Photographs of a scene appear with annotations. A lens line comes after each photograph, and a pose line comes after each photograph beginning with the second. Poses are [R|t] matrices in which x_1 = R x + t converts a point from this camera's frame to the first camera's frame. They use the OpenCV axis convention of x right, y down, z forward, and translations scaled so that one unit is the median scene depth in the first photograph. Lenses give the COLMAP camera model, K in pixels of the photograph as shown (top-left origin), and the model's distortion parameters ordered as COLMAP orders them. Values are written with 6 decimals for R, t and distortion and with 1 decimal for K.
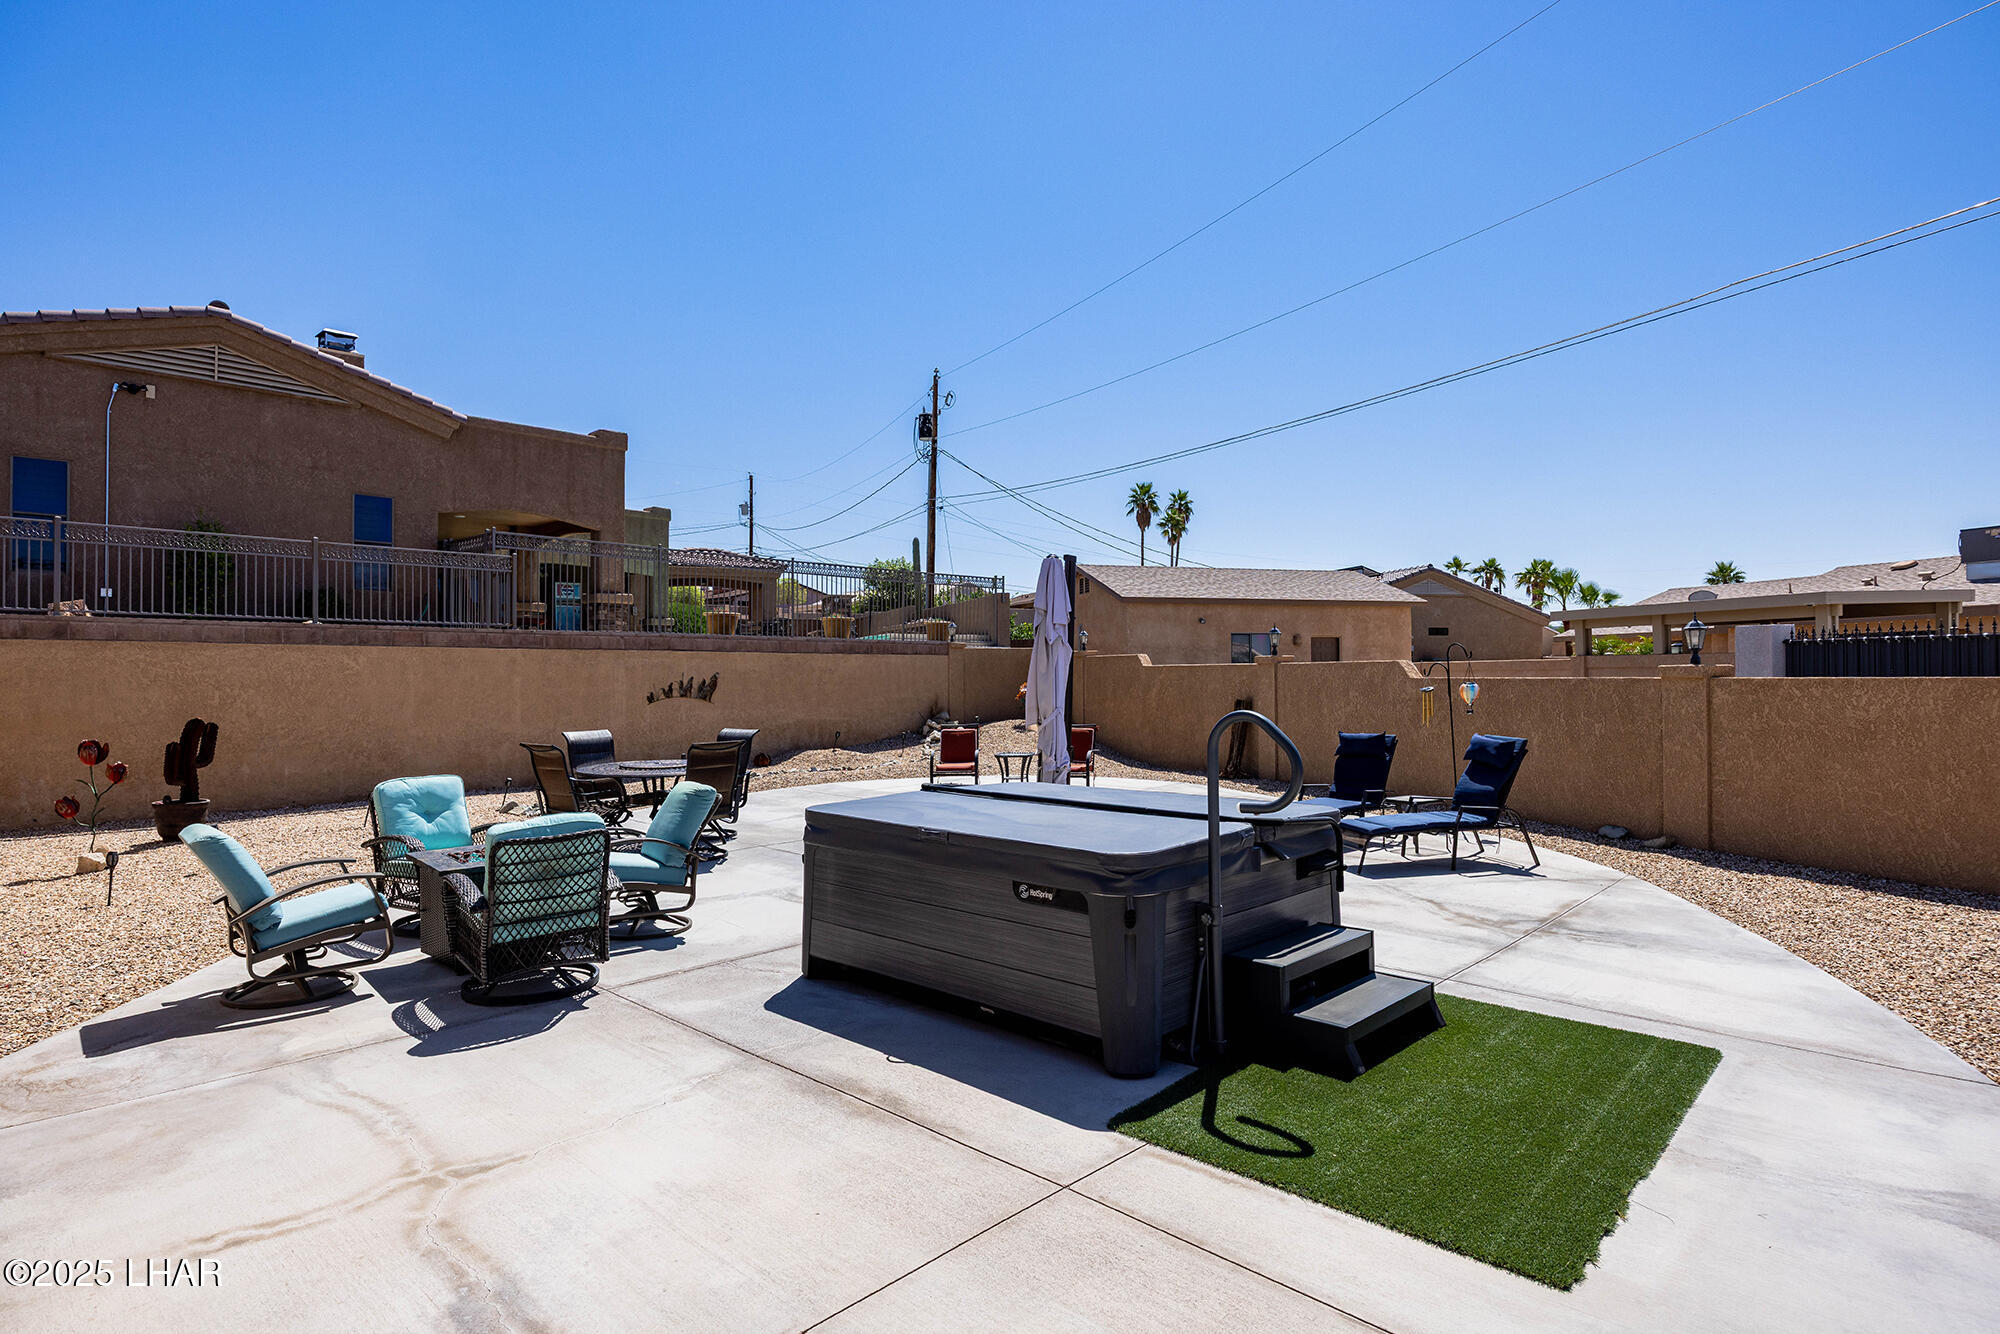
lens RADIAL K [[1070.5, 0, 999.9], [0, 1070.5, 665.8], [0, 0, 1]] dist [-0.004273, -0.002020]
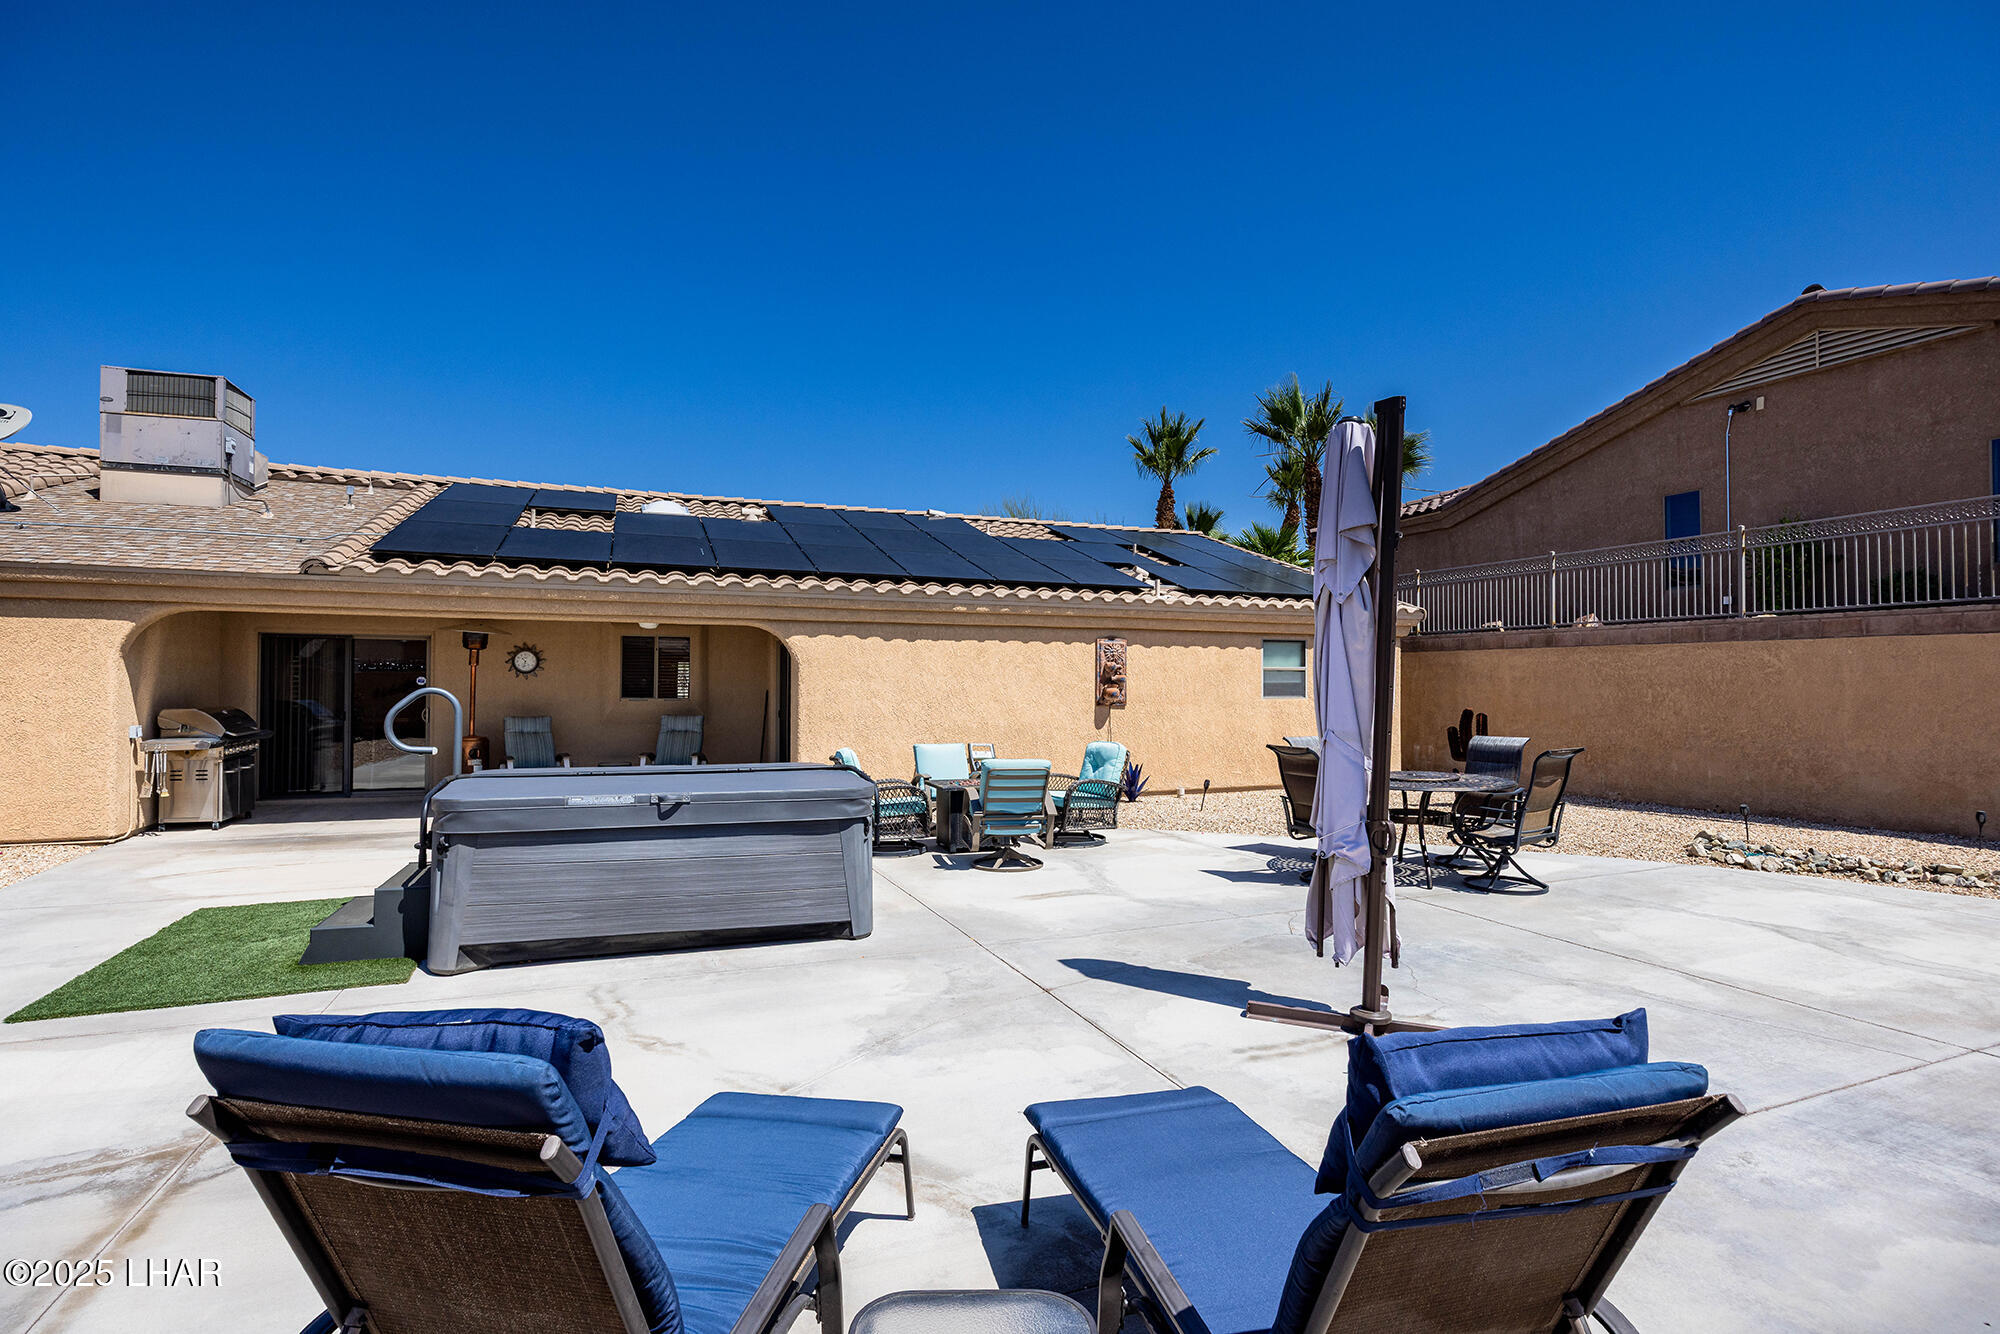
lens RADIAL K [[945.8, 0, 1007.6], [0, 945.8, 671.1], [0, 0, 1]] dist [-0.000137, -0.000323]
pose [[-0.404947, -0.008758, -0.914298, 0.353476], [0.006987, 0.999895, -0.012672, 0.011635], [0.914314, -0.011520, -0.404843, 0.714854]]
